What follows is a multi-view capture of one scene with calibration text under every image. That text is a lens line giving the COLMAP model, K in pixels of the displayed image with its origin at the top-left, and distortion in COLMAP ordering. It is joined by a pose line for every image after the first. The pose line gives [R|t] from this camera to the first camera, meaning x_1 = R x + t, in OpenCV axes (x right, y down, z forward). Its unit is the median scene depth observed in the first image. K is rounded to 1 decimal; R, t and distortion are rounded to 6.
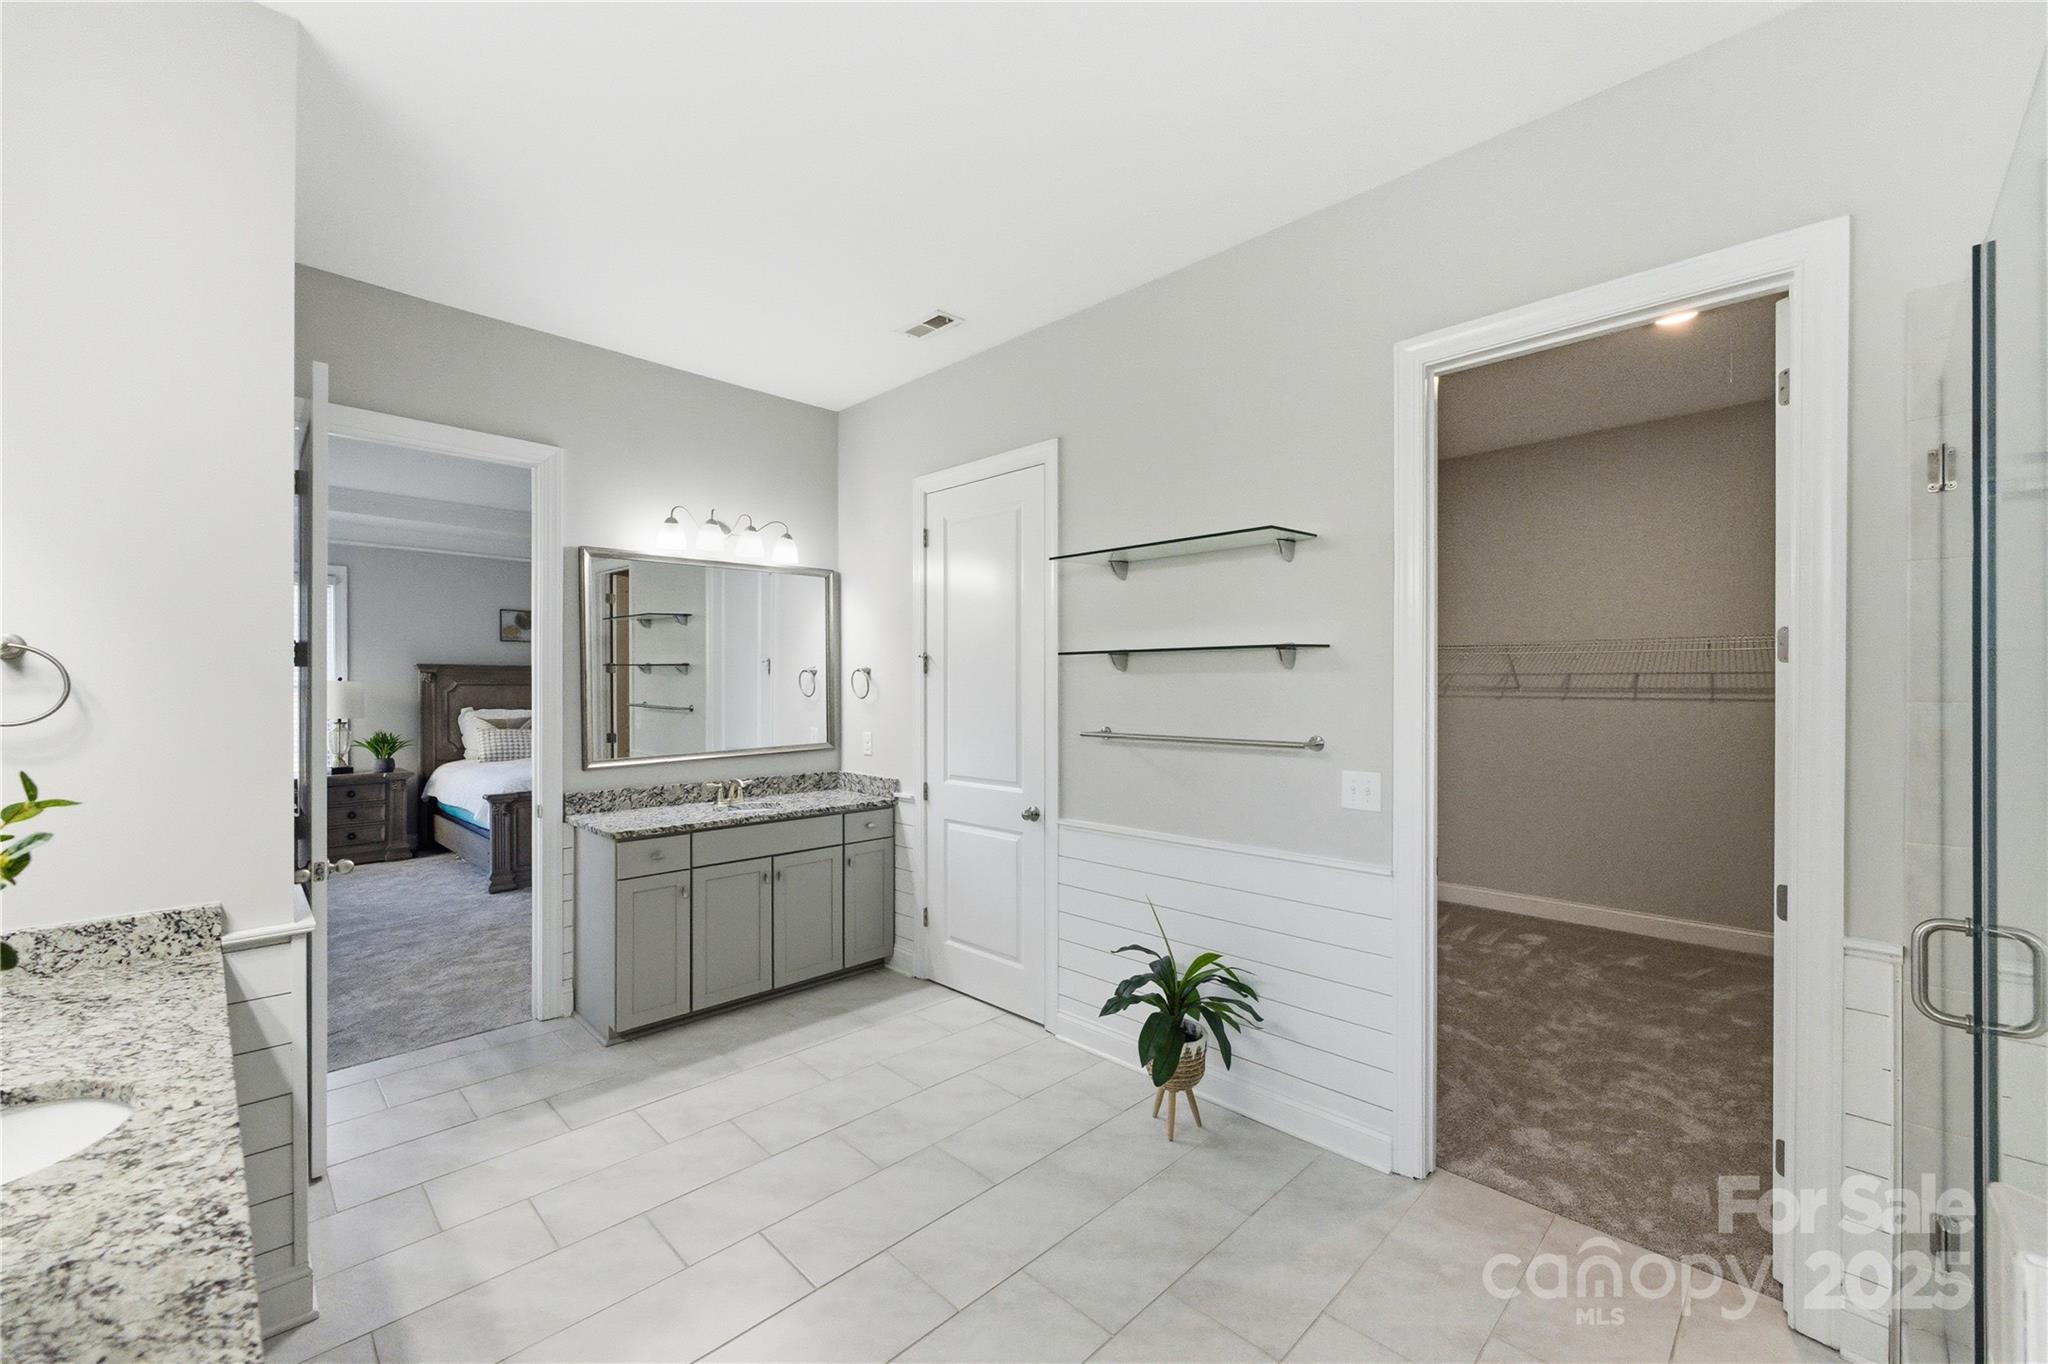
lens RADIAL K [[833.2, 0, 1031.0], [0, 833.2, 692.5], [0, 0, 1]] dist [-0.001179, 0.001413]
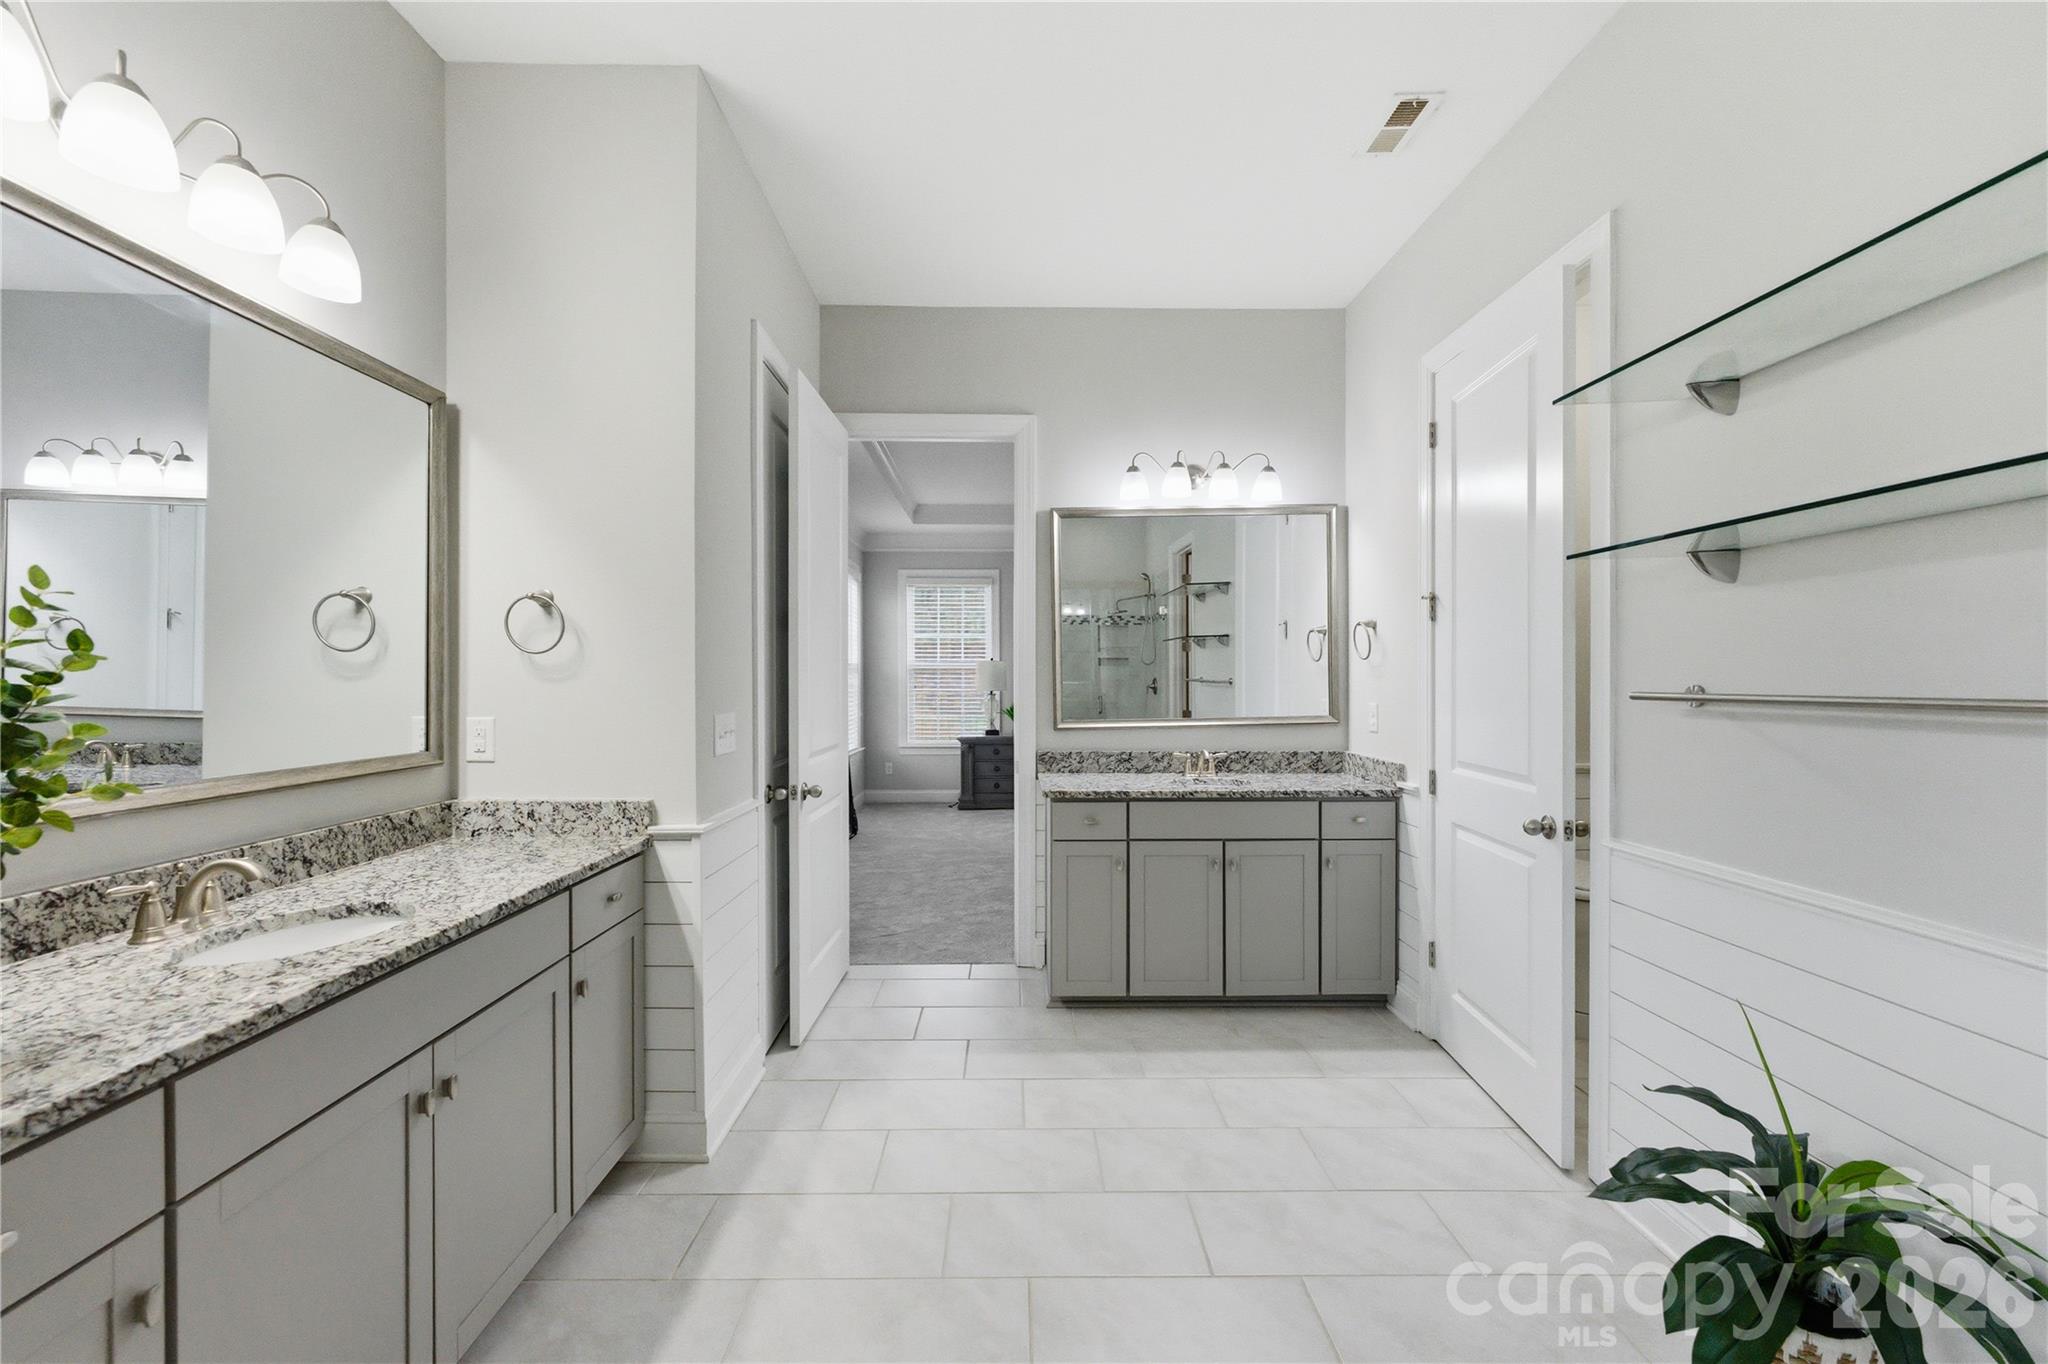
lens RADIAL K [[833.2, 0, 1022.5], [0, 833.2, 687.5], [0, 0, 1]] dist [-0.001179, 0.001413]
pose [[0.706653, 0.004465, -0.707546, 0.148705], [-0.004223, 0.999989, 0.002093, 0.038767], [0.707548, 0.001509, 0.706664, 0.250114]]
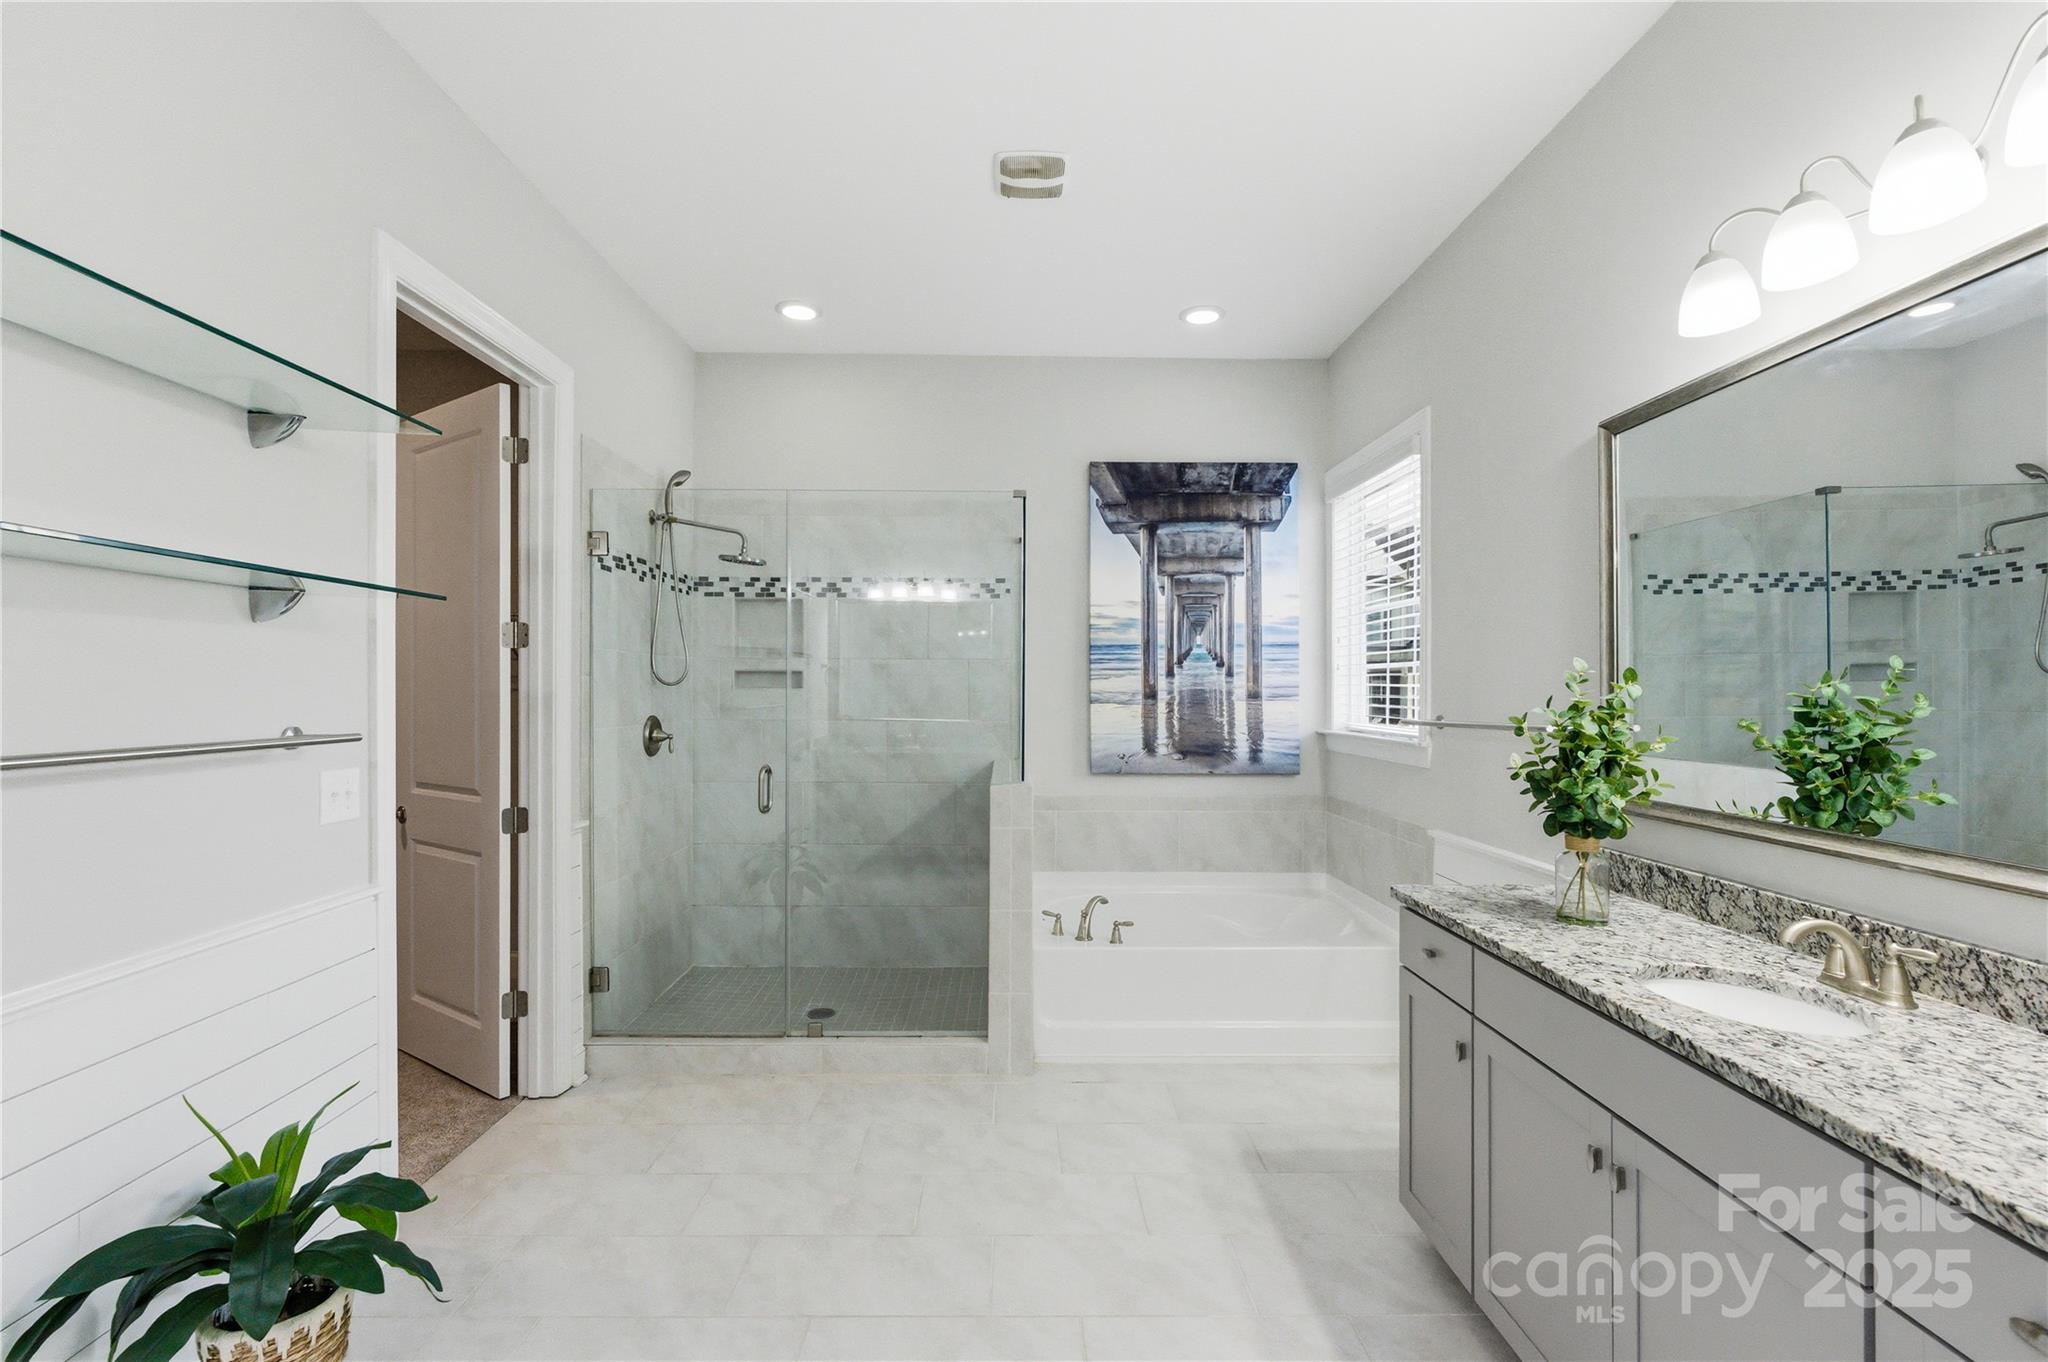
lens RADIAL K [[833.2, 0, 1028.8], [0, 833.2, 696.2], [0, 0, 1]] dist [-0.001179, 0.001413]
pose [[-0.671870, 0.005775, 0.740646, -0.425519], [-0.005452, 0.999904, -0.012743, 0.025753], [-0.740649, -0.012599, -0.671774, 0.780208]]
